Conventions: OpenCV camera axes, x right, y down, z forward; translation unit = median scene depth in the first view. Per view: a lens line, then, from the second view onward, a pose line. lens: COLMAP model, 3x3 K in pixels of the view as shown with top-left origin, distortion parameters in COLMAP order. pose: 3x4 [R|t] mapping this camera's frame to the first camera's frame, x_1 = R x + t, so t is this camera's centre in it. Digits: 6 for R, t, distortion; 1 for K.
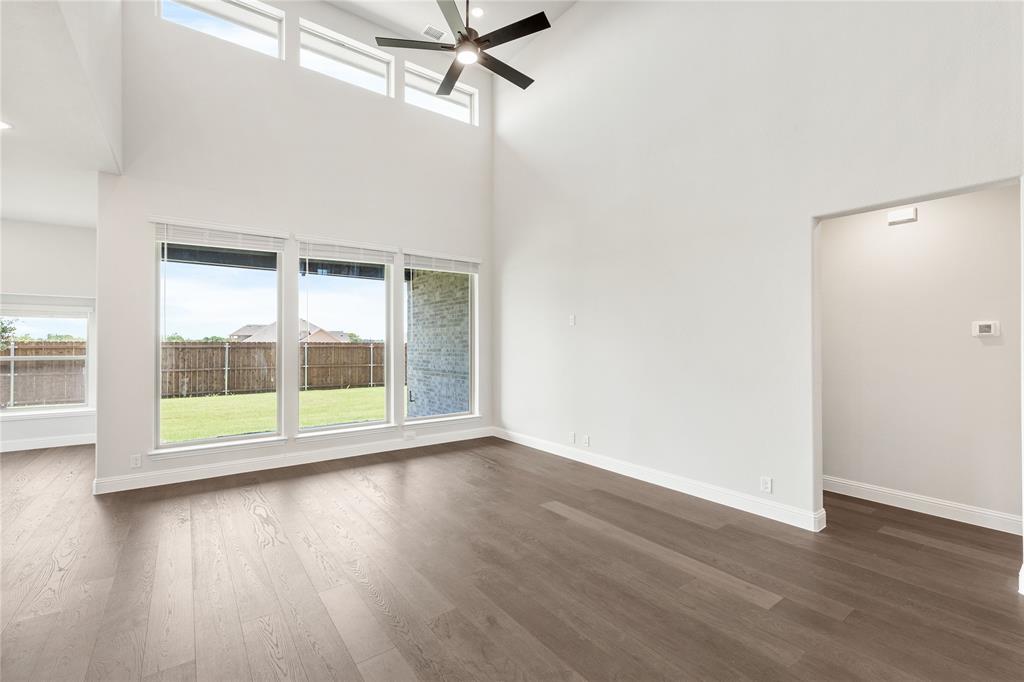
lens RADIAL K [[435.6, 0, 509.0], [0, 435.6, 343.8], [0, 0, 1]] dist [0.003187, -0.000161]
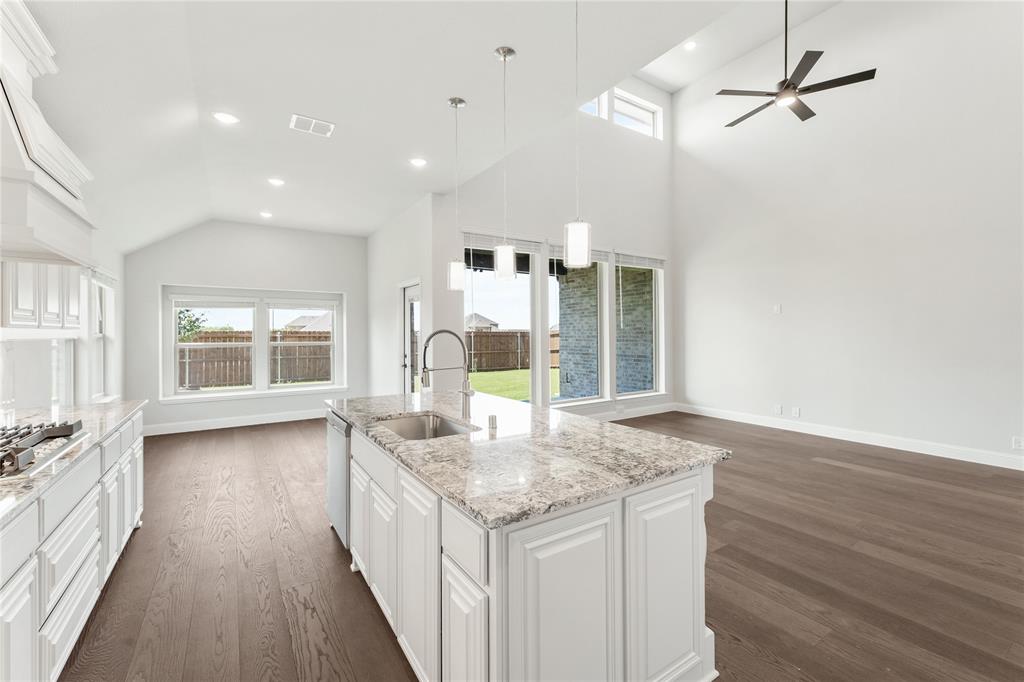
lens RADIAL K [[423.6, 0, 513.3], [0, 423.6, 337.4], [0, 0, 1]] dist [0.001403, -0.000156]
pose [[0.999192, -0.003249, -0.040052, -0.374652], [0.003651, 0.999944, 0.009970, 0.005348], [0.040017, -0.010108, 0.999148, -0.116485]]
